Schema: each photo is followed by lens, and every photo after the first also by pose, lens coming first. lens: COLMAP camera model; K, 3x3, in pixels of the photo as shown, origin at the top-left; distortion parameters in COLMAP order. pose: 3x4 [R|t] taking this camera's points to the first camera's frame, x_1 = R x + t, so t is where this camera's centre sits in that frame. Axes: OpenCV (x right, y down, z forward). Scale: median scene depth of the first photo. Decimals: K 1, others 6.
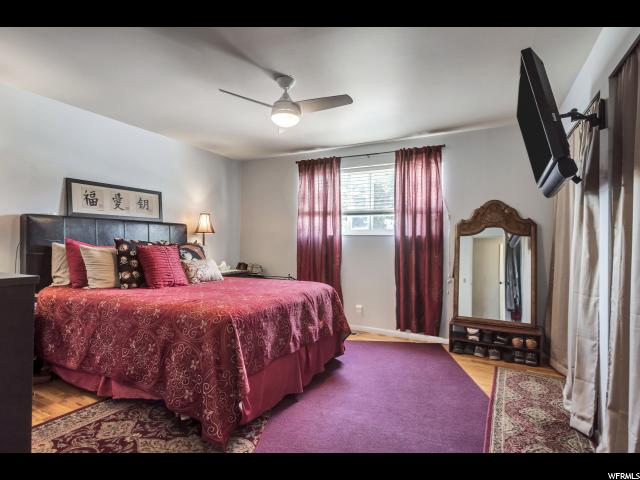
lens RADIAL K [[332.4, 0, 320.0], [0, 332.4, 240.0], [0, 0, 1]] dist [-0.019344, 0.000625]
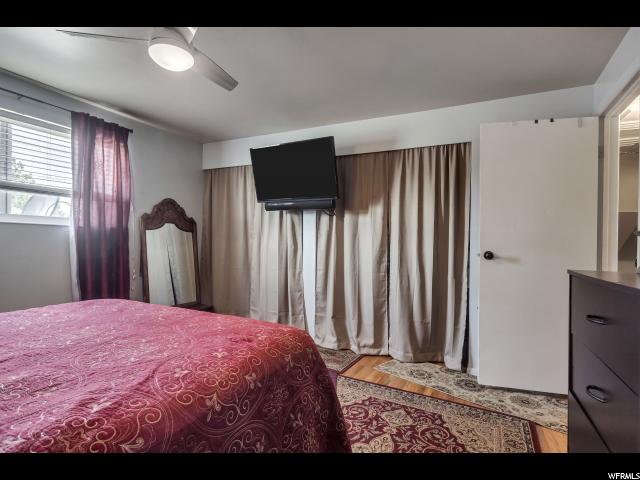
lens RADIAL K [[332.4, 0, 320.0], [0, 332.4, 240.0], [0, 0, 1]] dist [-0.019344, 0.000625]
pose [[-0.035366, -0.005804, 0.999358, -0.567229], [-0.032297, 0.999467, 0.004662, -0.002865], [-0.998852, -0.032111, -0.035535, 0.503795]]
